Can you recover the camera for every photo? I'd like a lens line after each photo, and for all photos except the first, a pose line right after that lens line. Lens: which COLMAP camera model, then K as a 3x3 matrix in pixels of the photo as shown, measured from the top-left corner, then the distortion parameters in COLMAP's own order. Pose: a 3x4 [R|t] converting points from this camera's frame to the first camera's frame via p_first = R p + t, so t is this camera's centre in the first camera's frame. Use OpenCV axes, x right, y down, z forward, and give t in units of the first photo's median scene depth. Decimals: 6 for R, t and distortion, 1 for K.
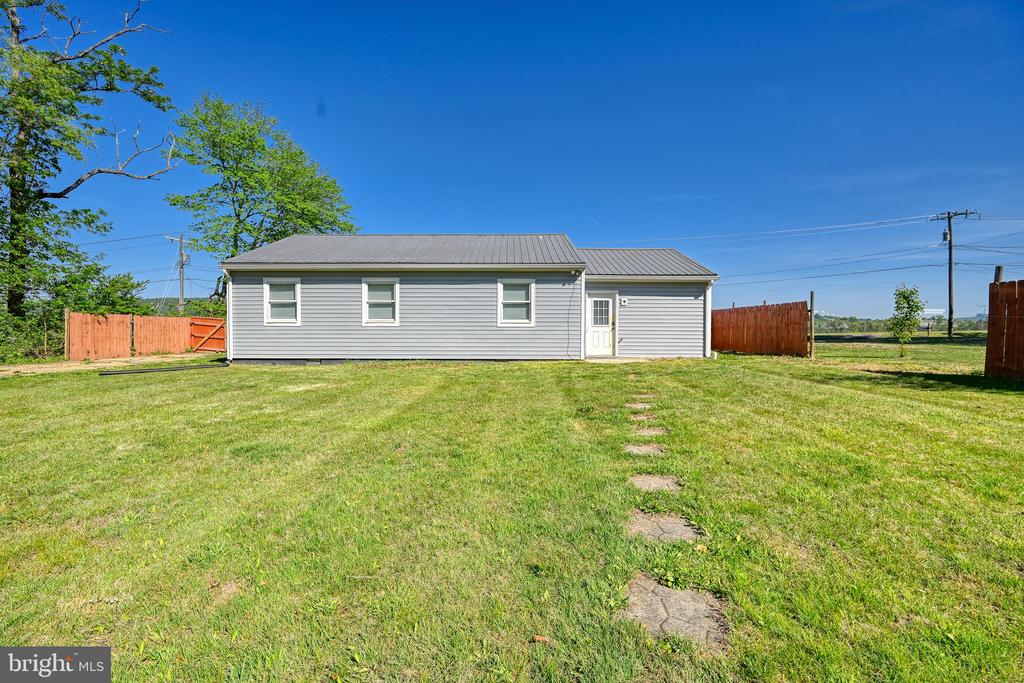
lens RADIAL K [[411.5, 0, 511.8], [0, 411.5, 340.5], [0, 0, 1]] dist [0.001241, 0.000222]
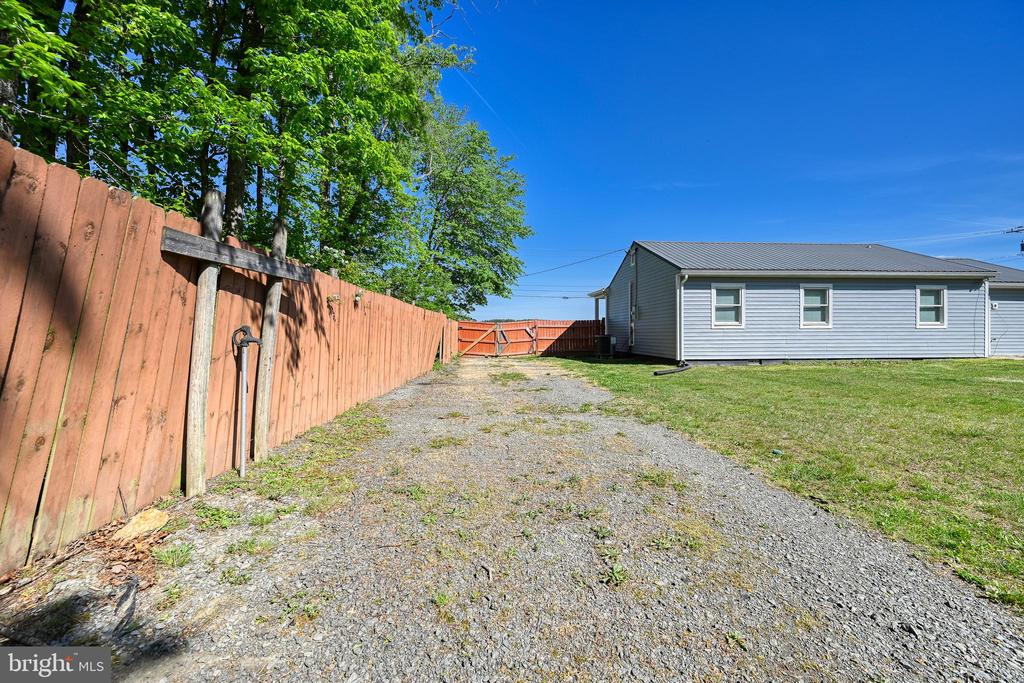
lens RADIAL K [[411.5, 0, 510.9], [0, 411.5, 341.0], [0, 0, 1]] dist [0.001241, 0.000222]
pose [[0.989446, -0.012713, 0.144343, -1.027223], [0.013772, 0.999885, -0.006339, -0.003672], [-0.144246, 0.008260, 0.989507, 0.027693]]
